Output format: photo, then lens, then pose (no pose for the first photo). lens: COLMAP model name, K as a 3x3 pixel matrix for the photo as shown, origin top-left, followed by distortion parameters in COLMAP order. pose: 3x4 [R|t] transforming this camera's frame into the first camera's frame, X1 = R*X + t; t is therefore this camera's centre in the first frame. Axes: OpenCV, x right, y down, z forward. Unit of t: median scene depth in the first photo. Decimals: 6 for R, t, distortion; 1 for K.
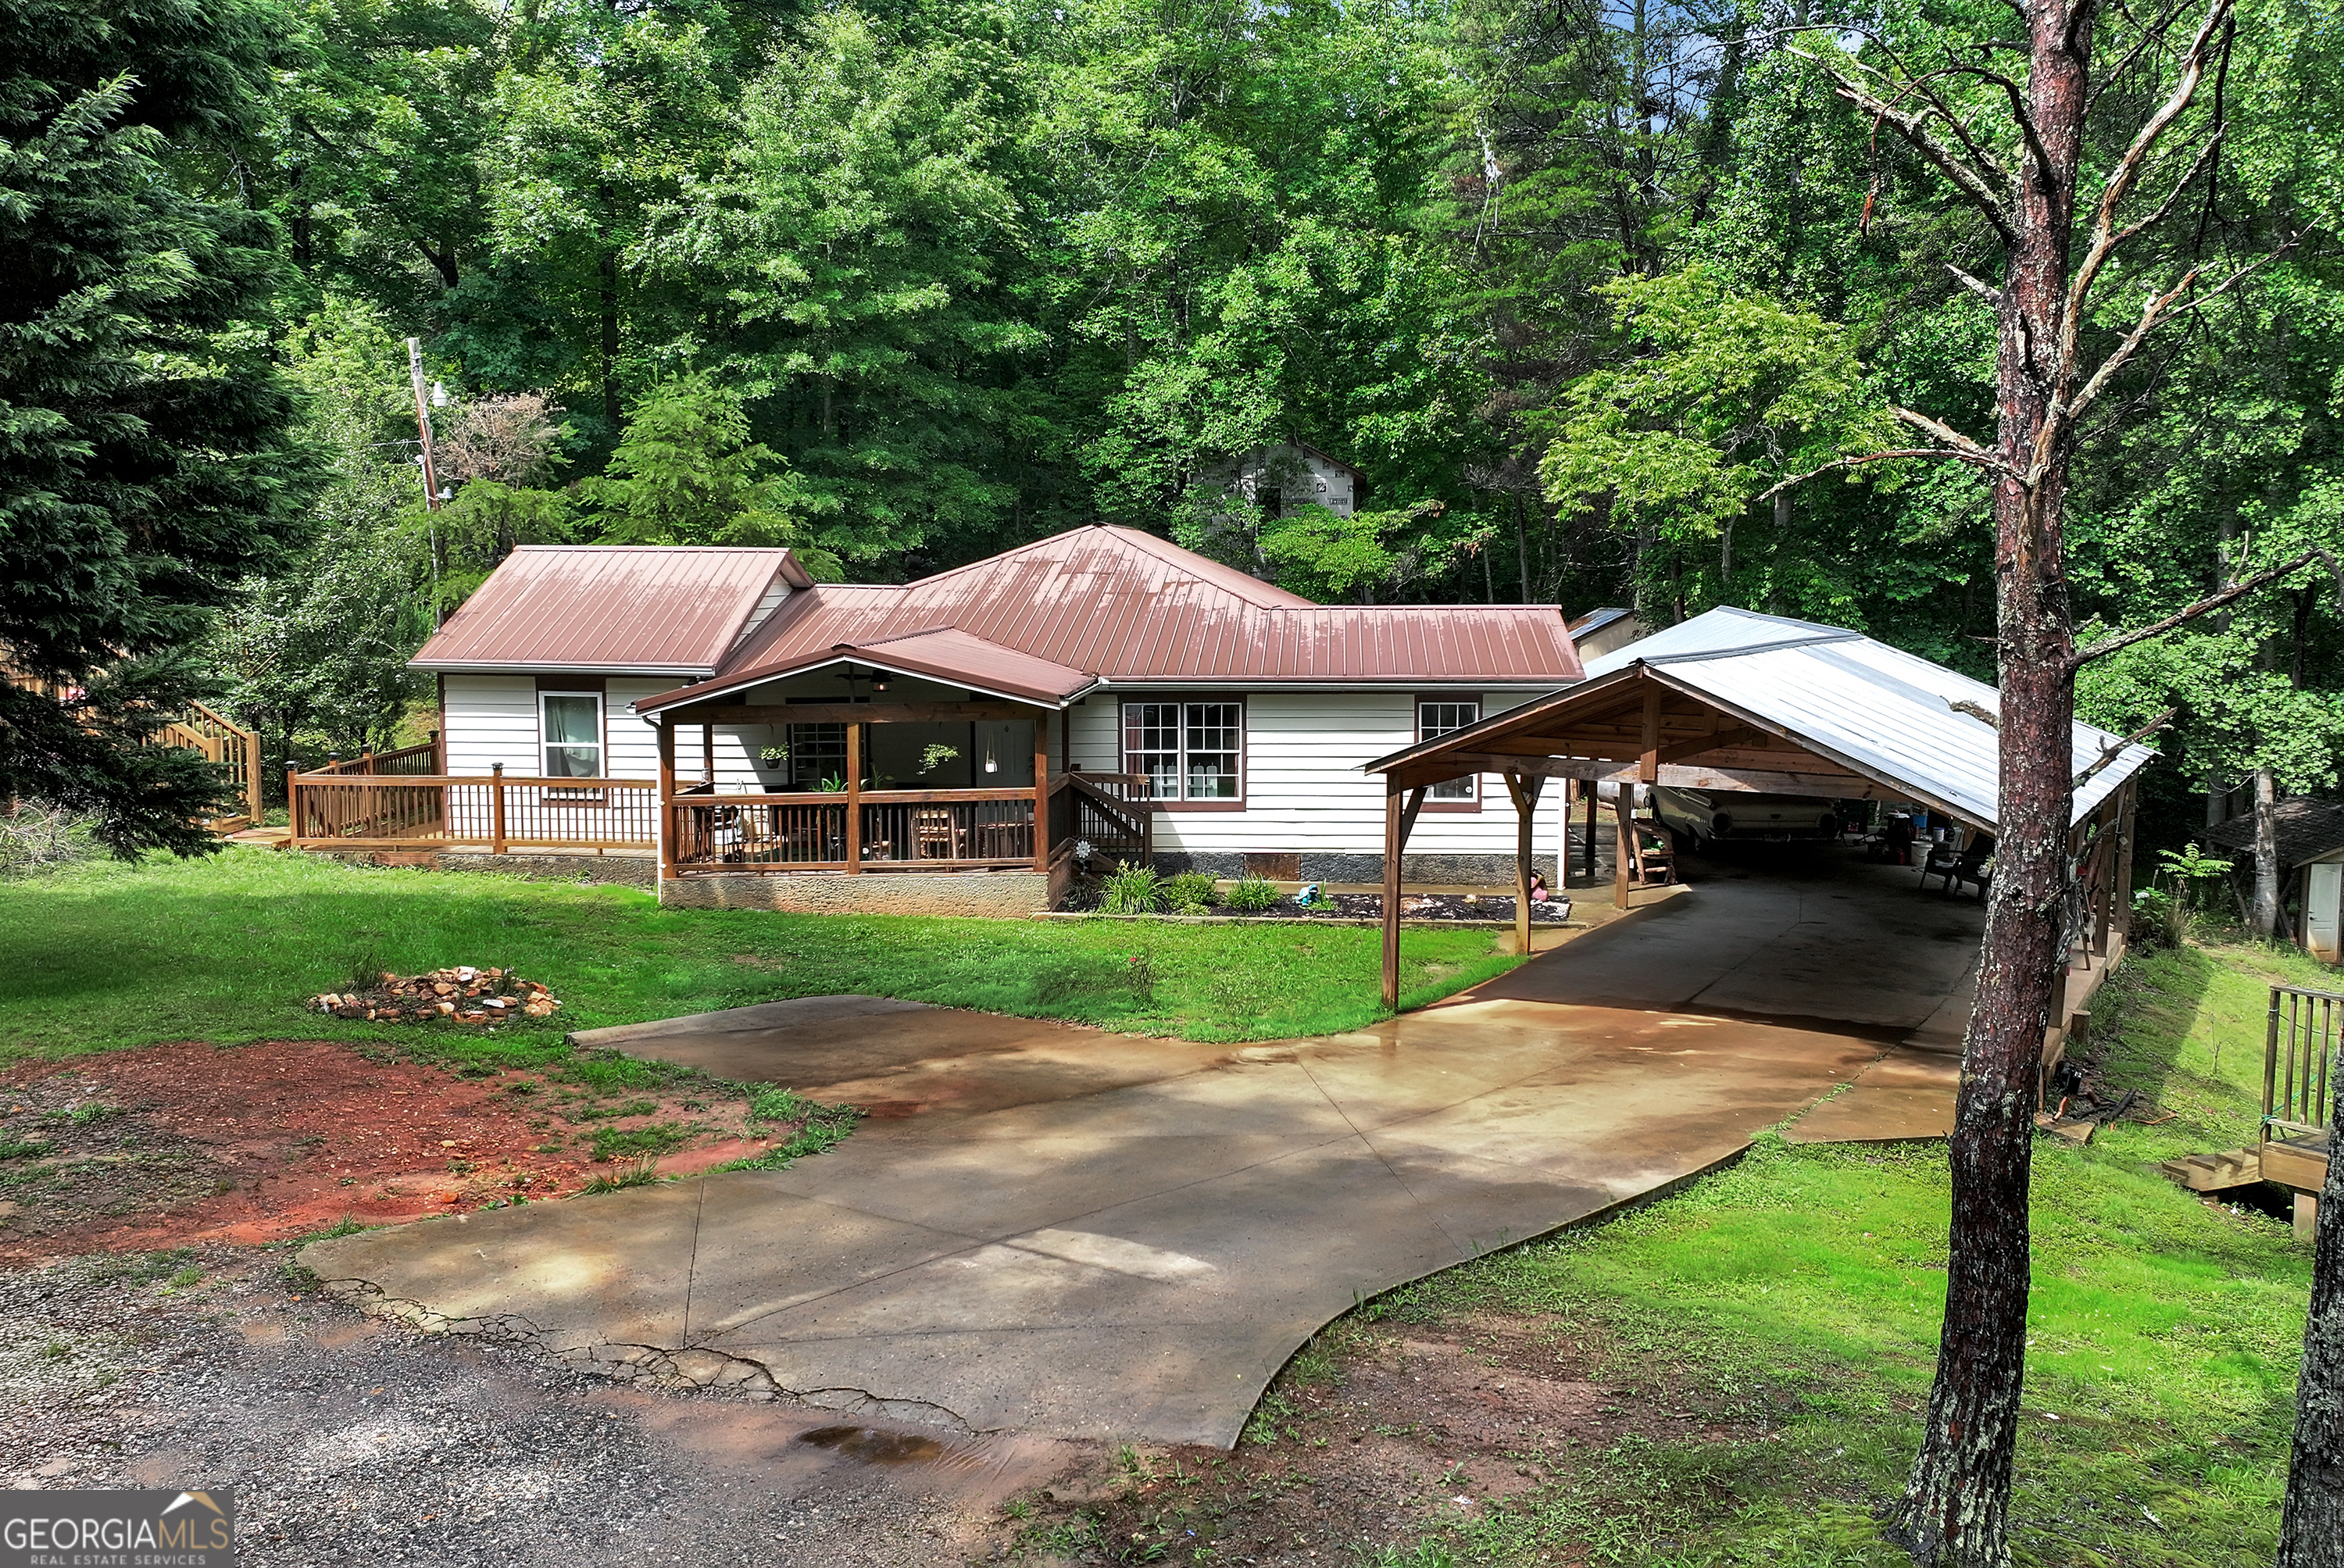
lens RADIAL K [[1946.2, 0, 1179.2], [0, 1946.2, 776.9], [0, 0, 1]] dist [0.002888, 0.001617]
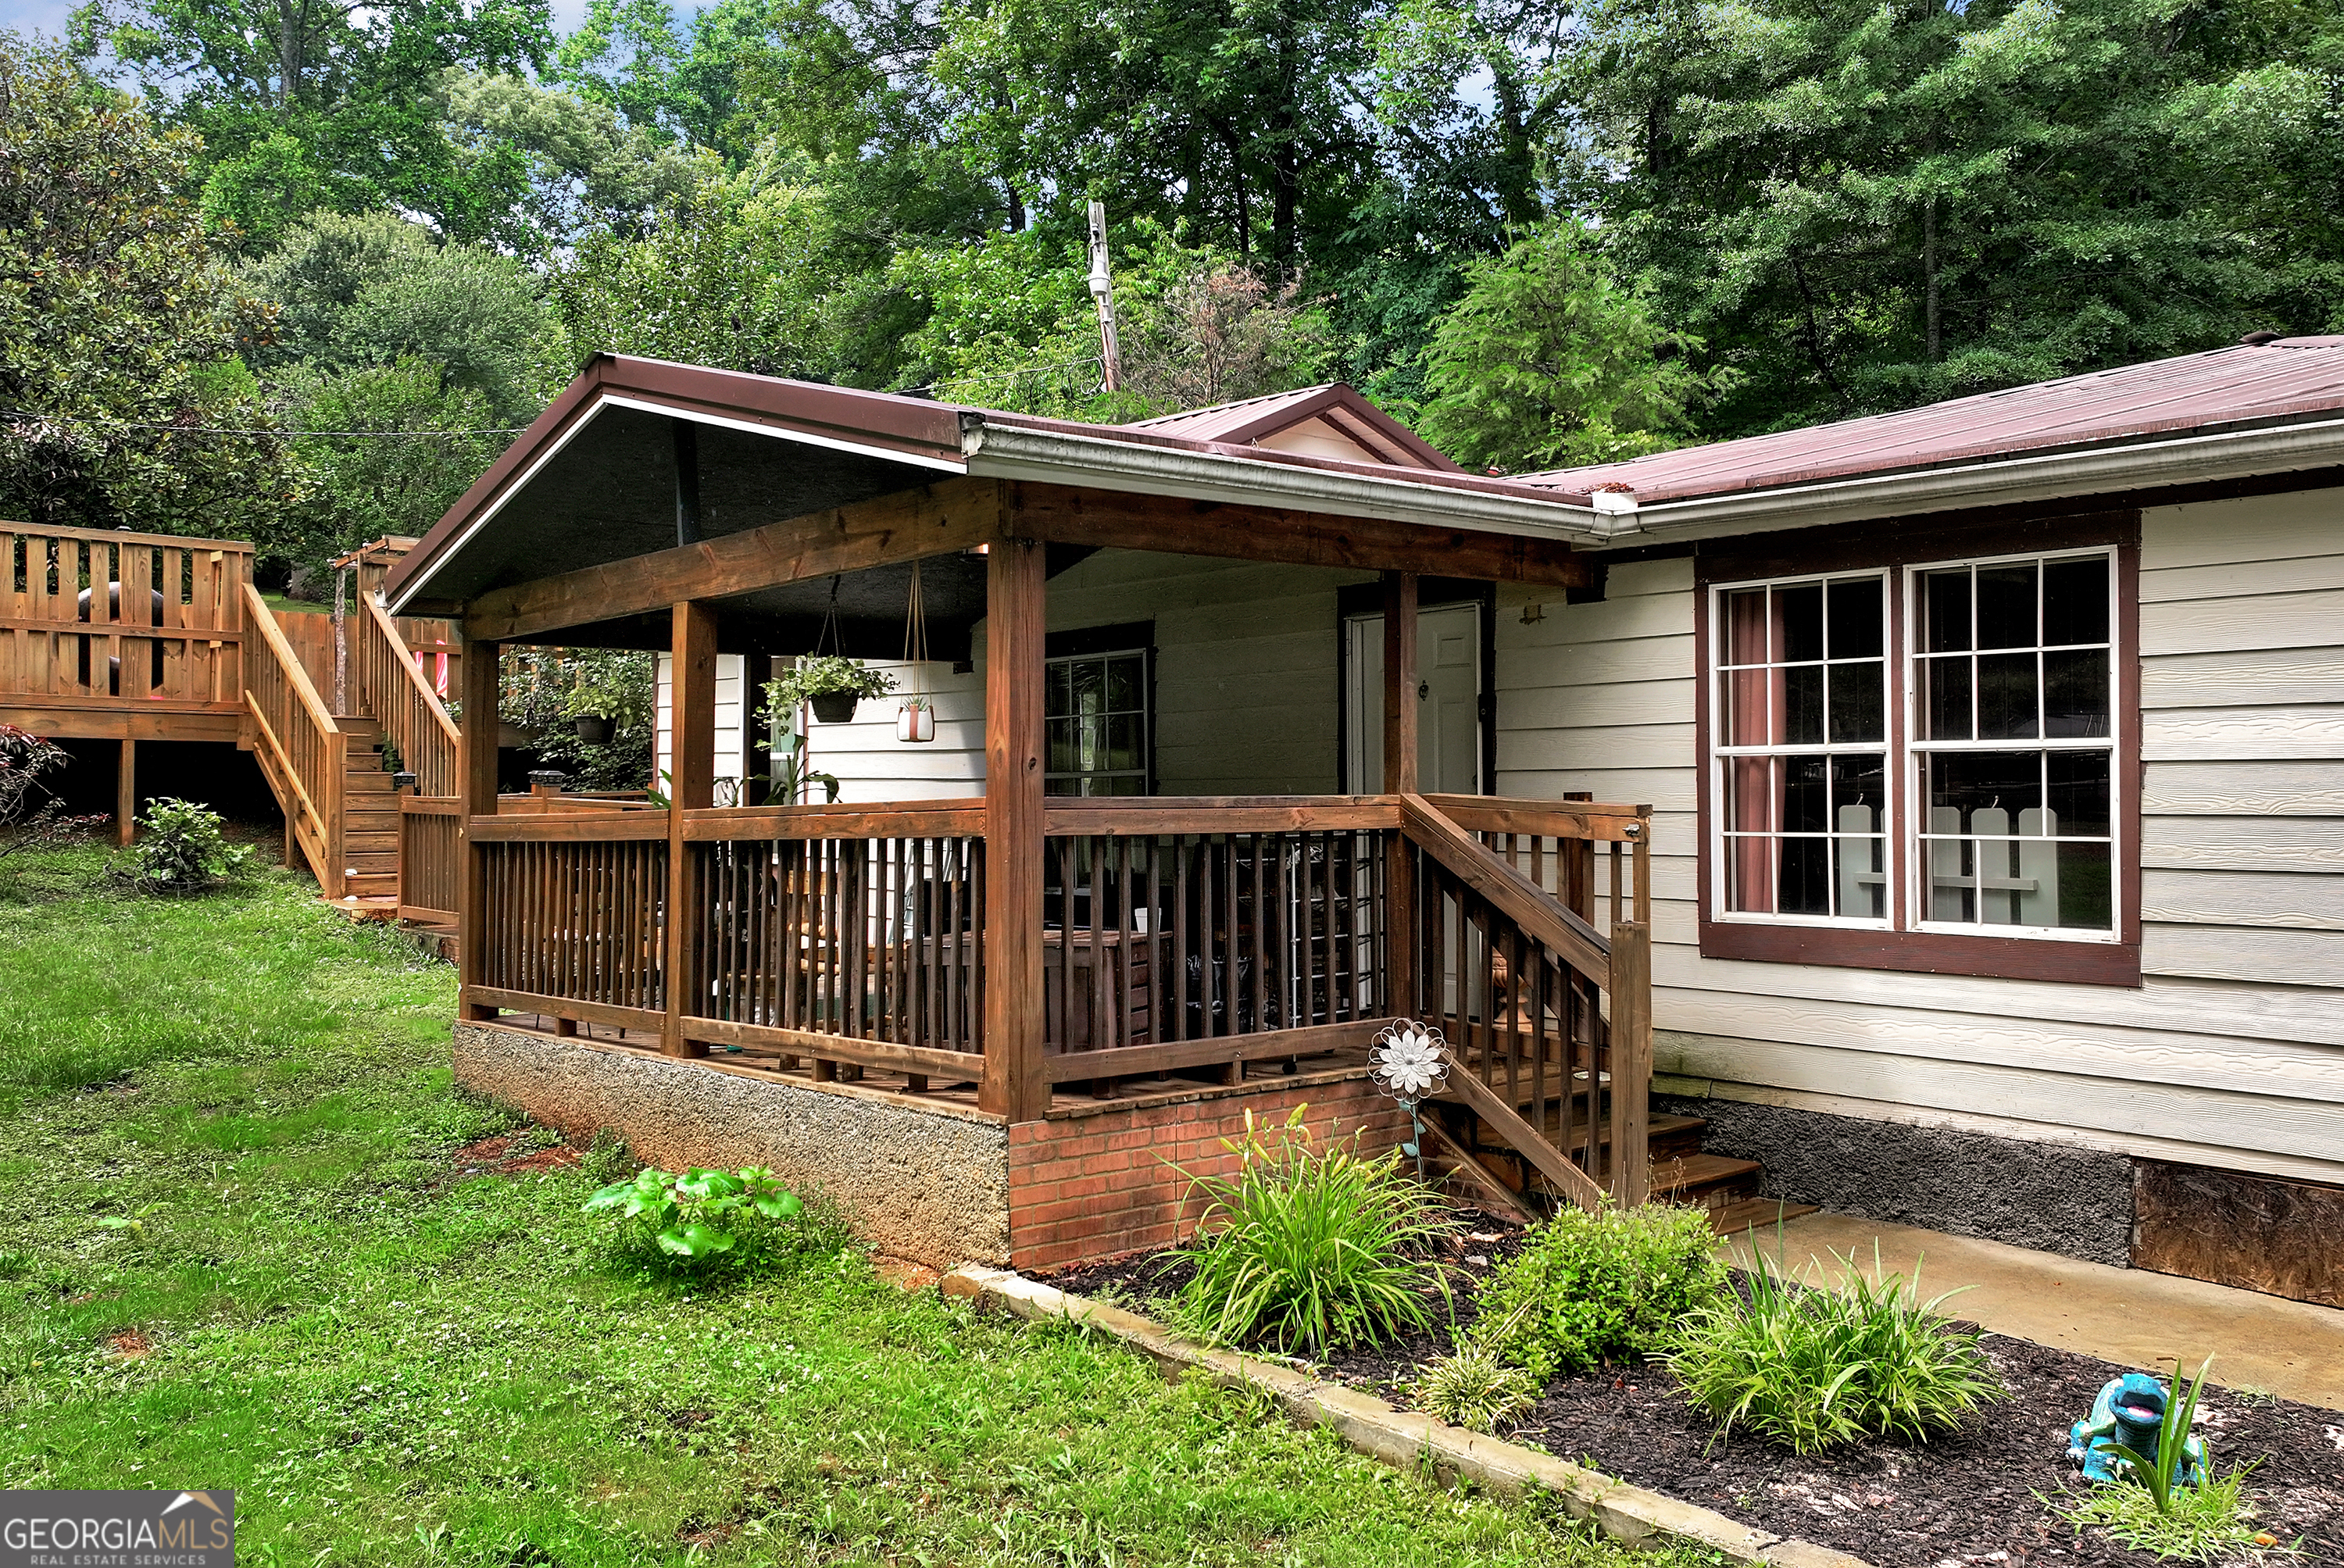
lens RADIAL K [[1946.2, 0, 1209.0], [0, 1946.2, 769.9], [0, 0, 1]] dist [0.002888, 0.001617]
pose [[0.716607, -0.000815, -0.697477, 0.119127], [-0.076185, 0.993924, -0.079435, 0.018655], [0.693304, 0.110061, 0.712191, 0.727648]]
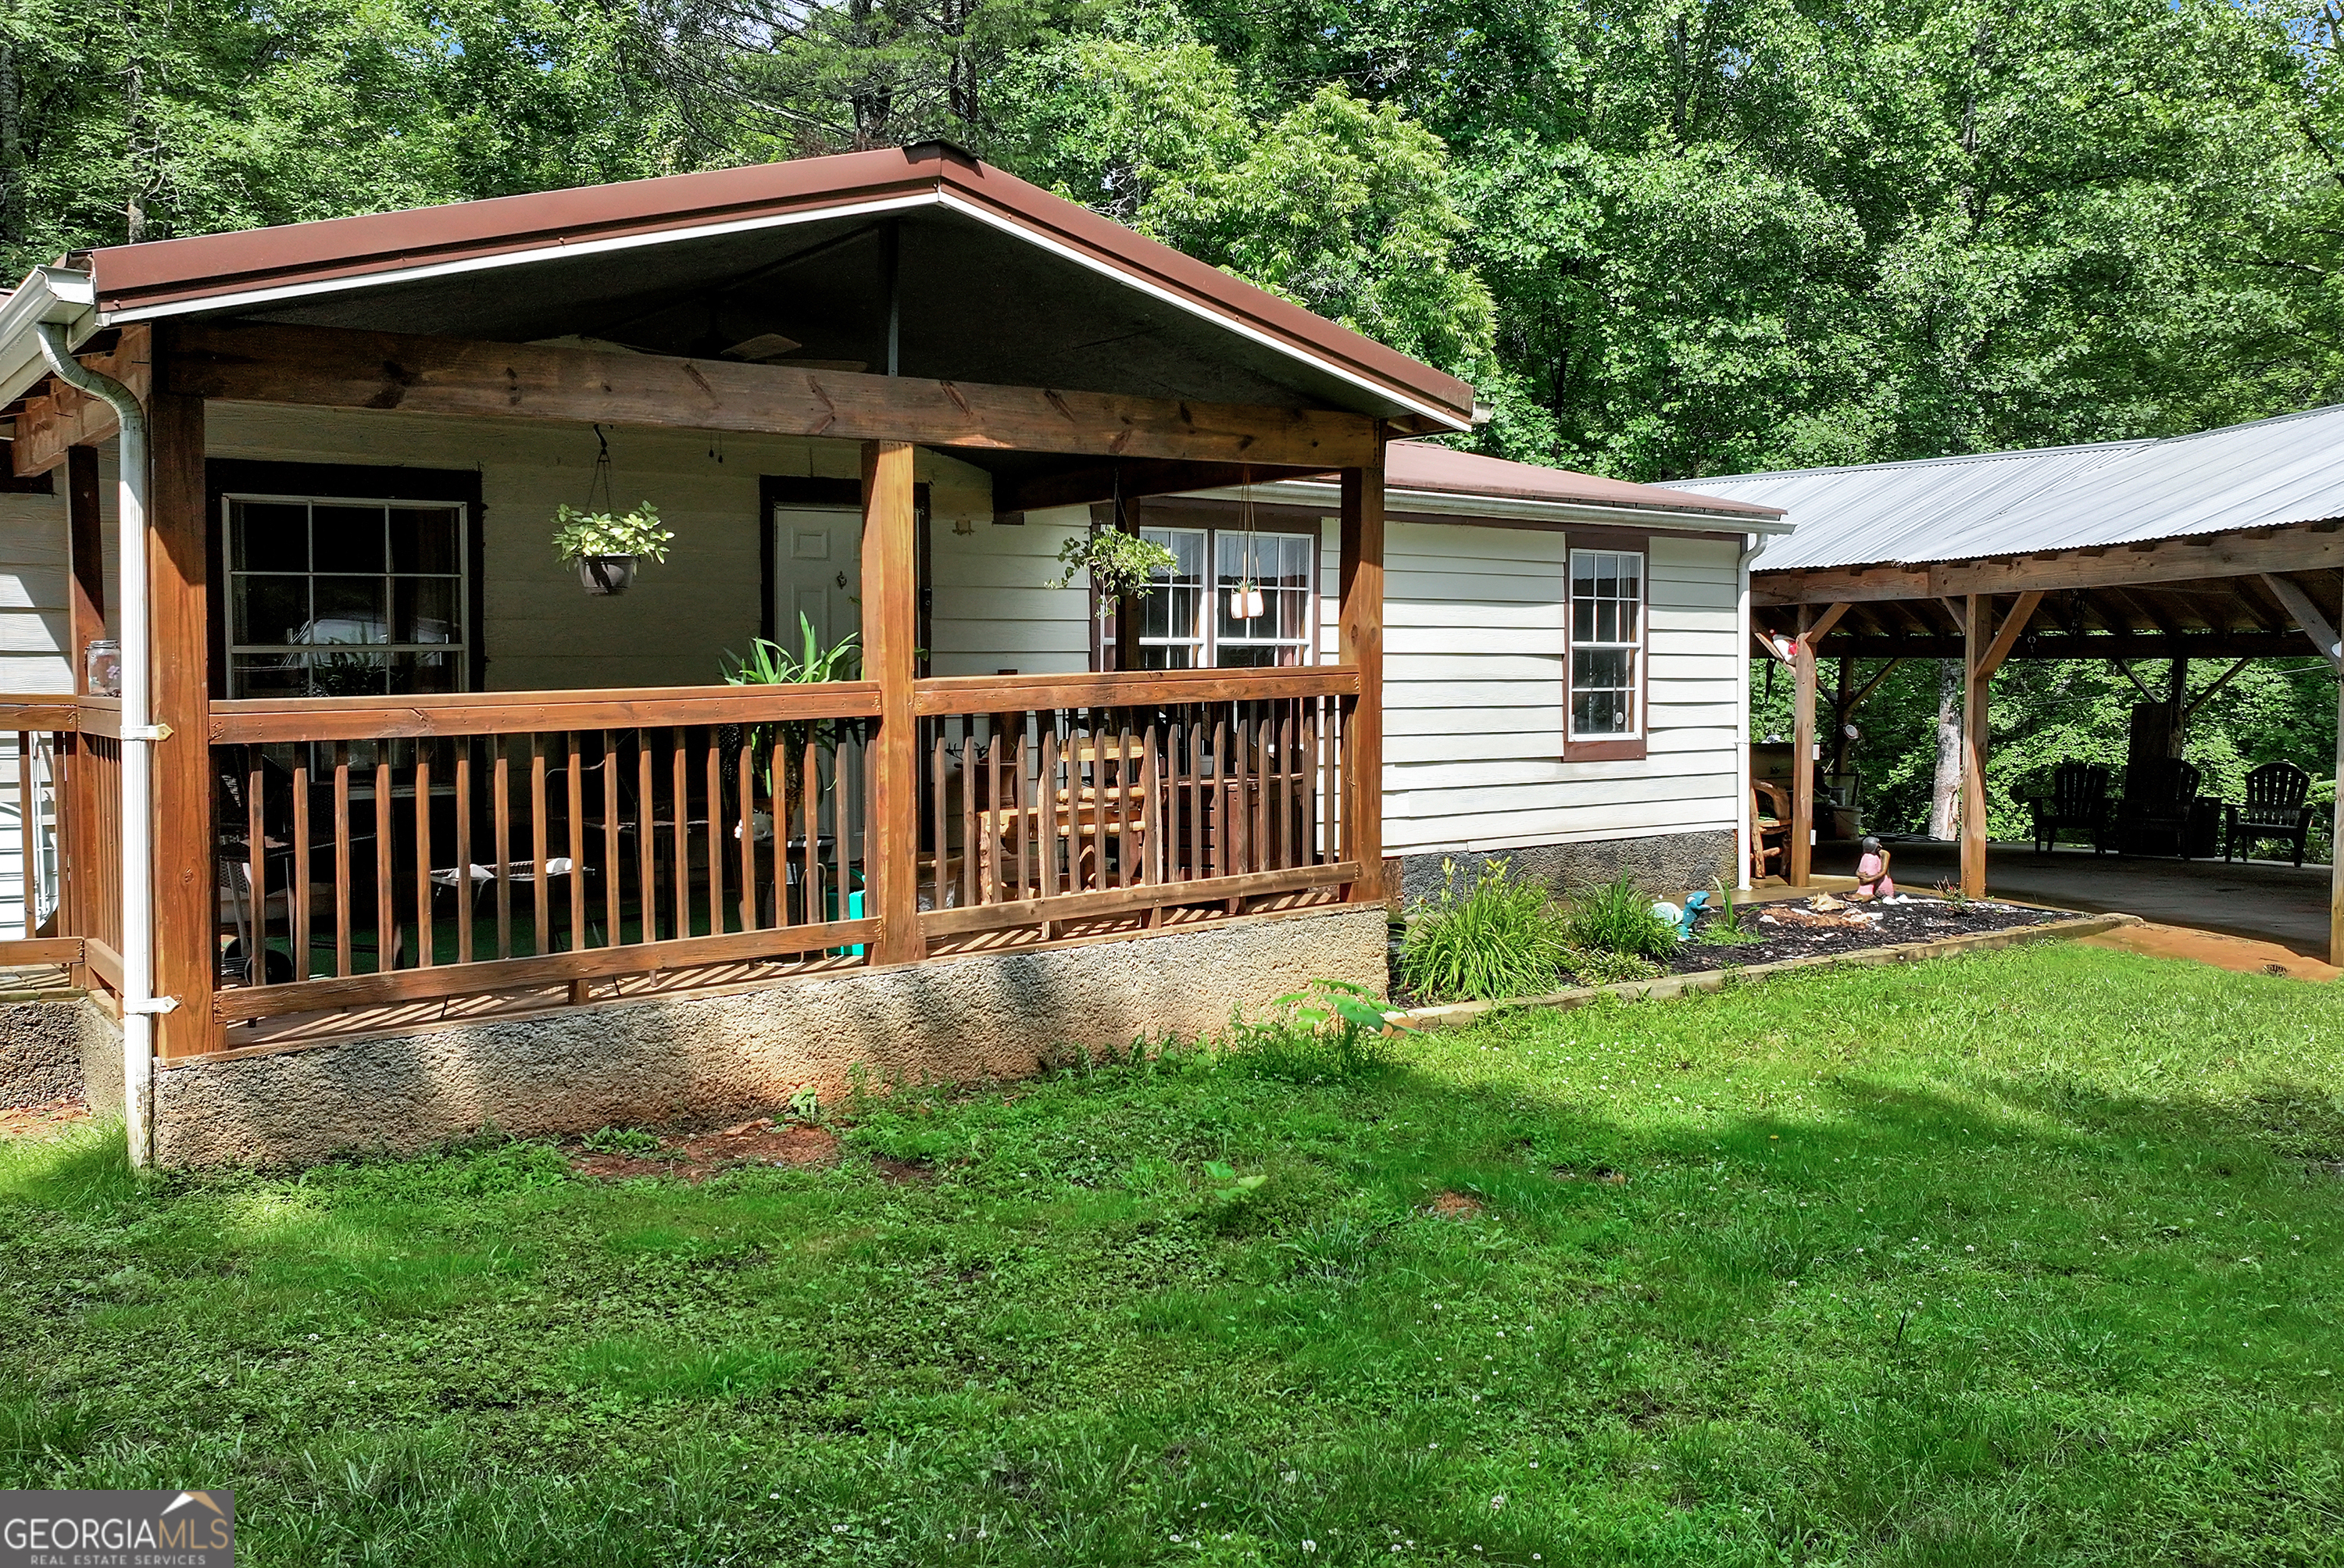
lens RADIAL K [[1946.2, 0, 1177.8], [0, 1946.2, 785.5], [0, 0, 1]] dist [0.002888, 0.001617]
pose [[0.740908, -0.033279, 0.670782, -0.295191], [0.071321, 0.997023, -0.029313, 0.031509], [-0.667809, 0.069559, 0.741075, 0.667611]]
